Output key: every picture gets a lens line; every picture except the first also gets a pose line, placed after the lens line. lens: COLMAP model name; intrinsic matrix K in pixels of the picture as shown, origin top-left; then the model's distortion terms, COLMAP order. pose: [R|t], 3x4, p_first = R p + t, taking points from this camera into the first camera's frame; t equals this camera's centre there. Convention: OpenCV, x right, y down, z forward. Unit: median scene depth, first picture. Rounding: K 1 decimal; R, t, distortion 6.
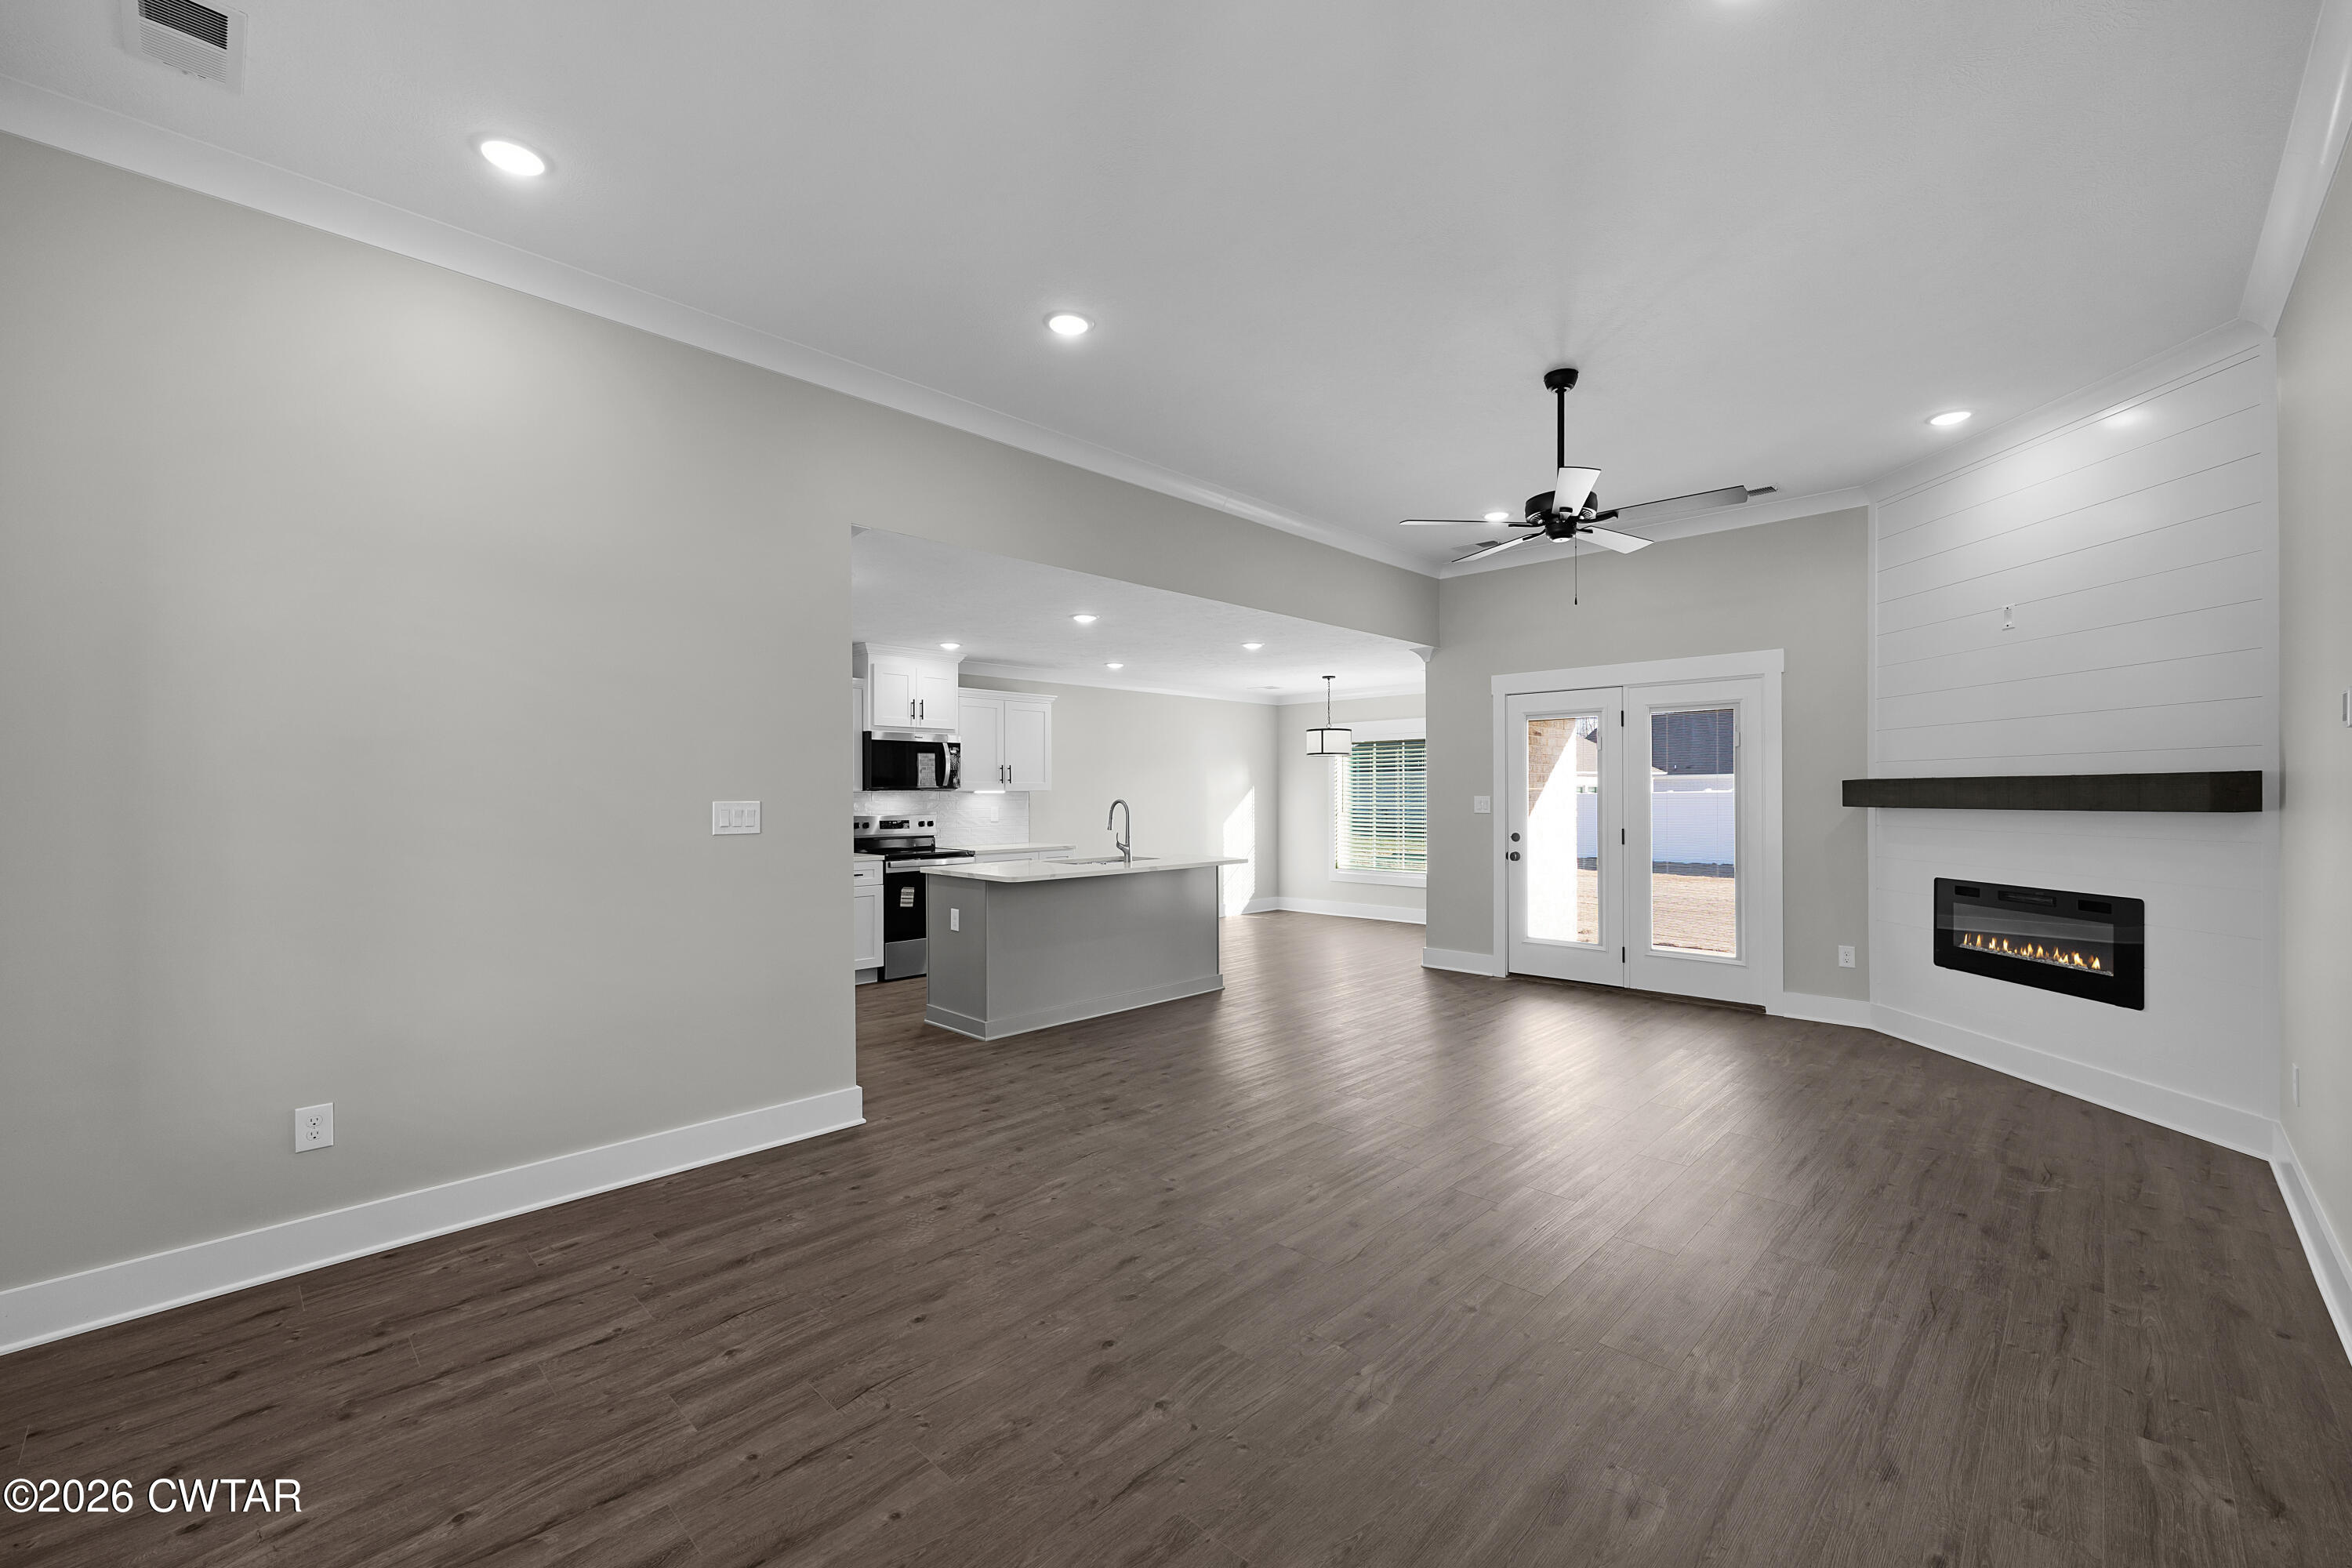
lens RADIAL K [[968.3, 0, 1191.7], [0, 968.3, 795.4], [0, 0, 1]] dist [0.002545, 0.000130]
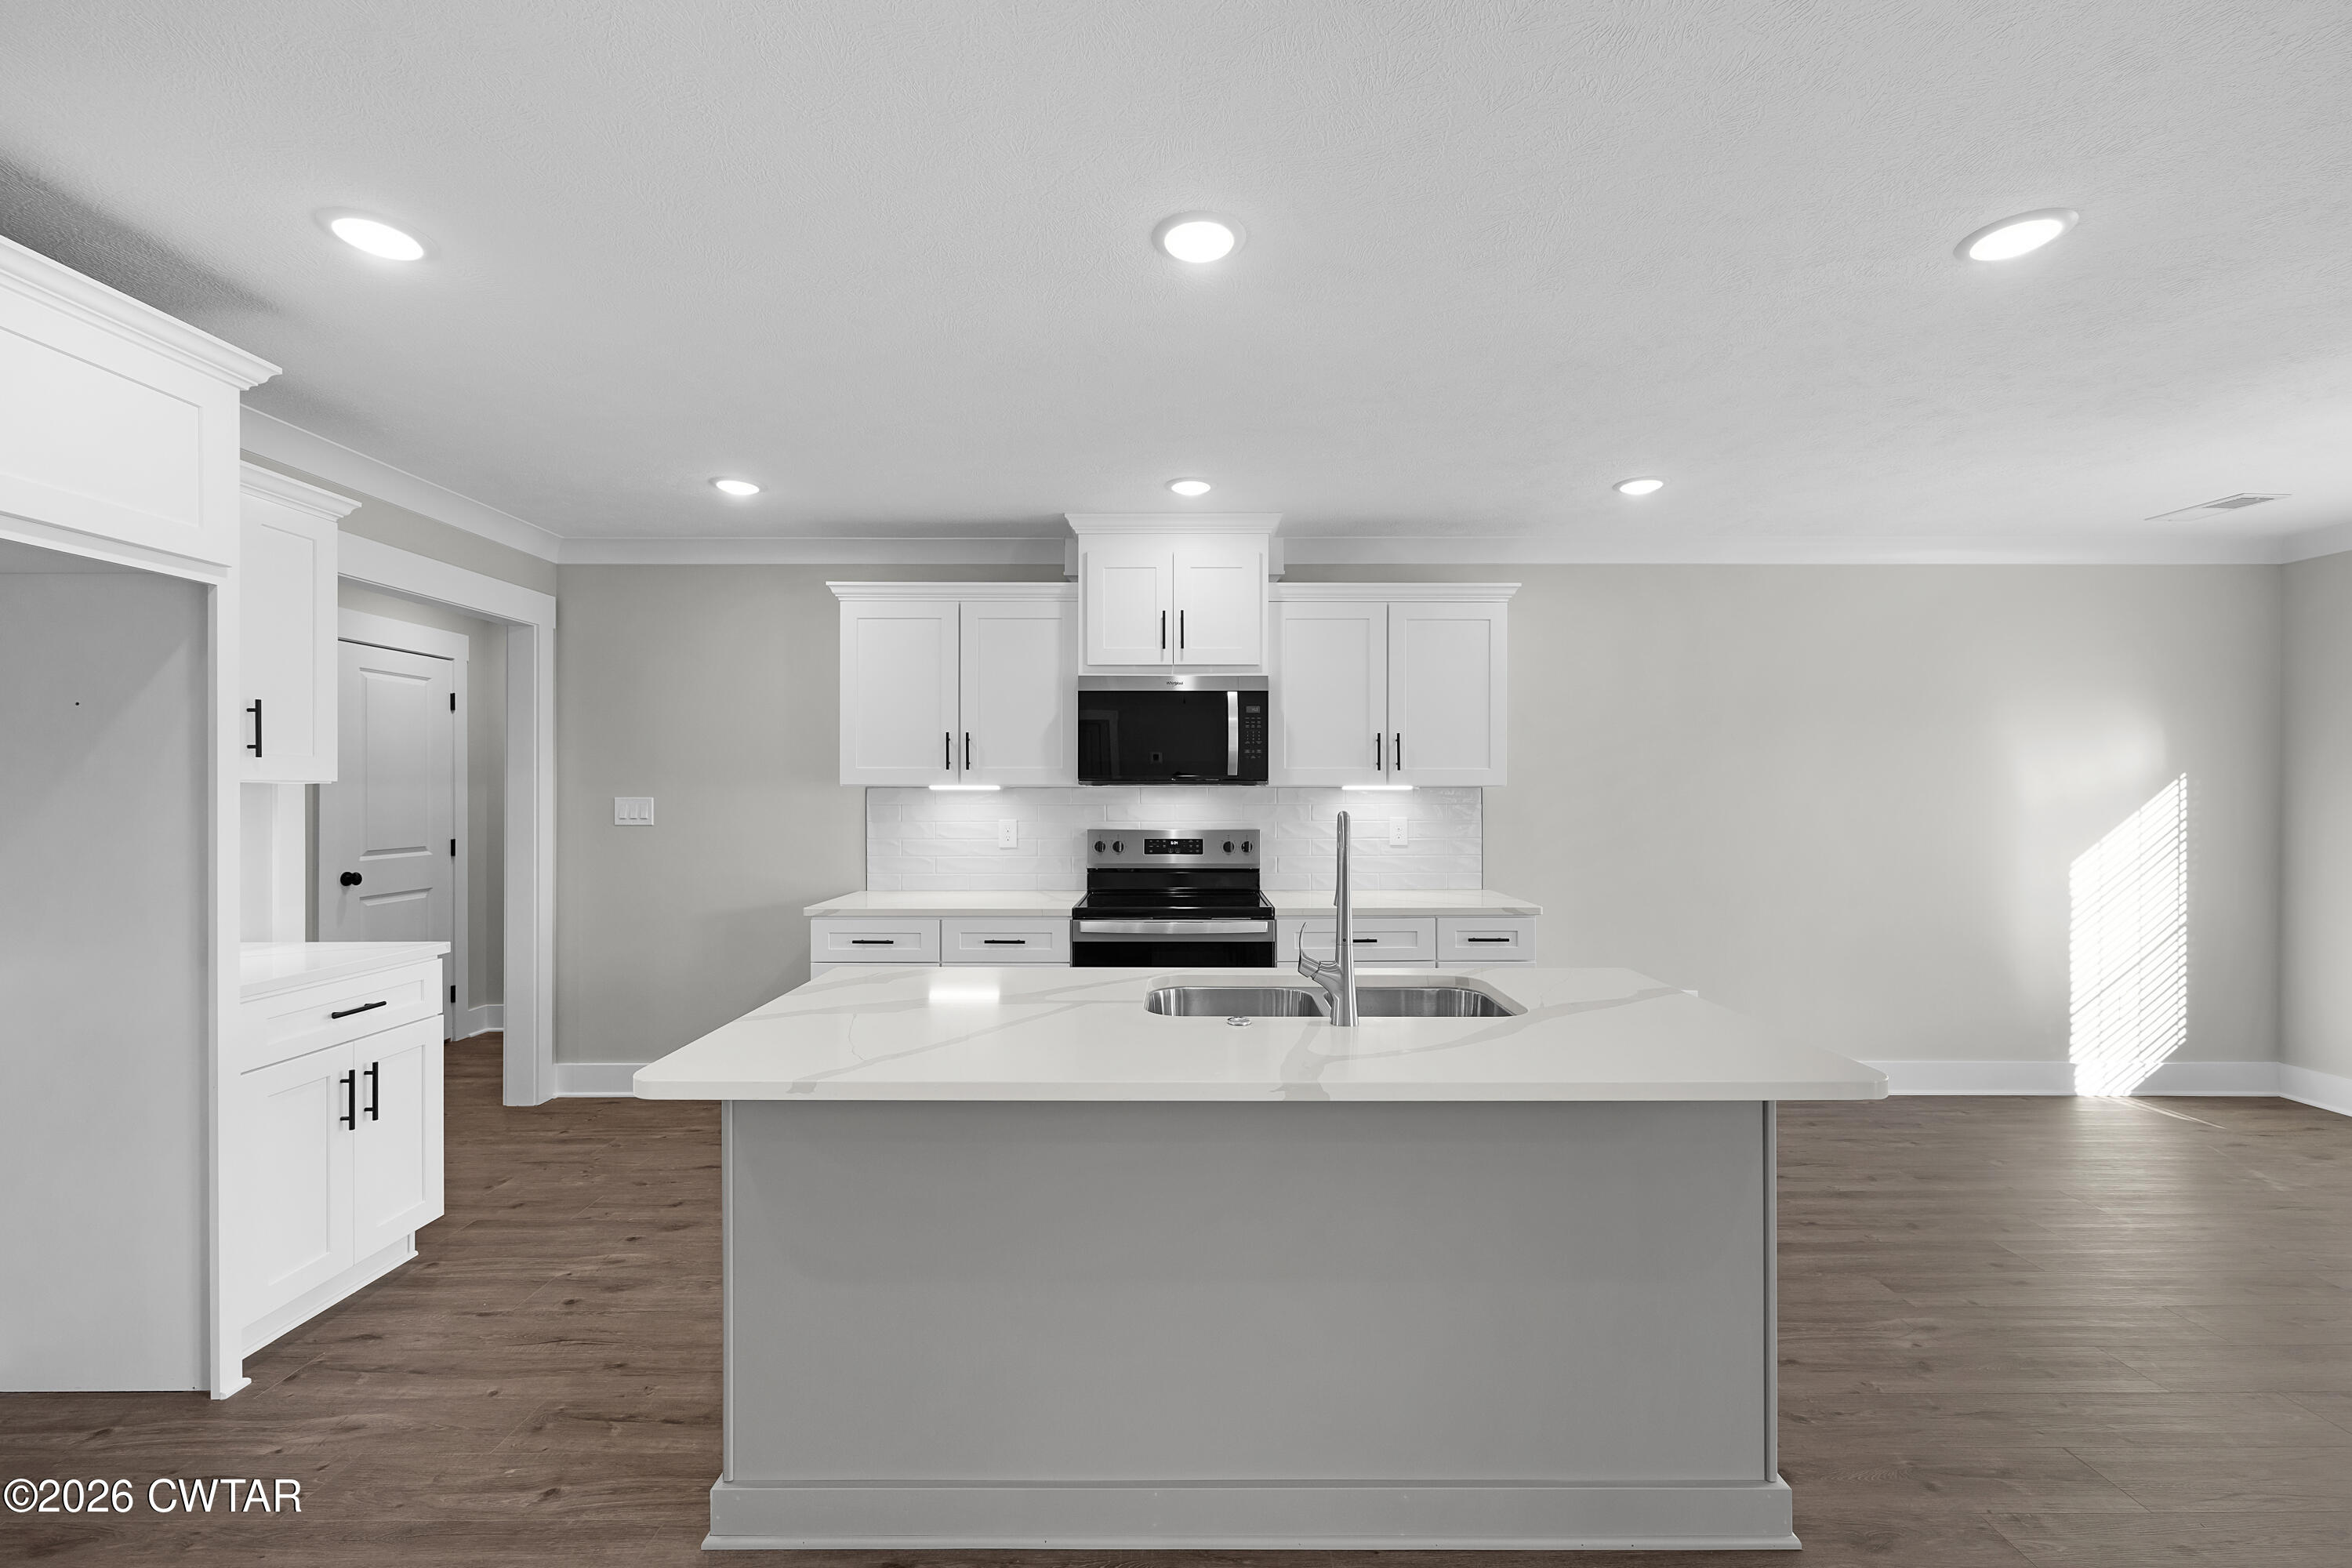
lens RADIAL K [[968.3, 0, 1174.4], [0, 968.3, 800.7], [0, 0, 1]] dist [0.002545, 0.000130]
pose [[0.688939, -0.000227, -0.724819, 0.094410], [-0.001700, 0.999997, -0.001929, 0.004908], [0.724818, 0.002561, 0.688936, 0.598469]]
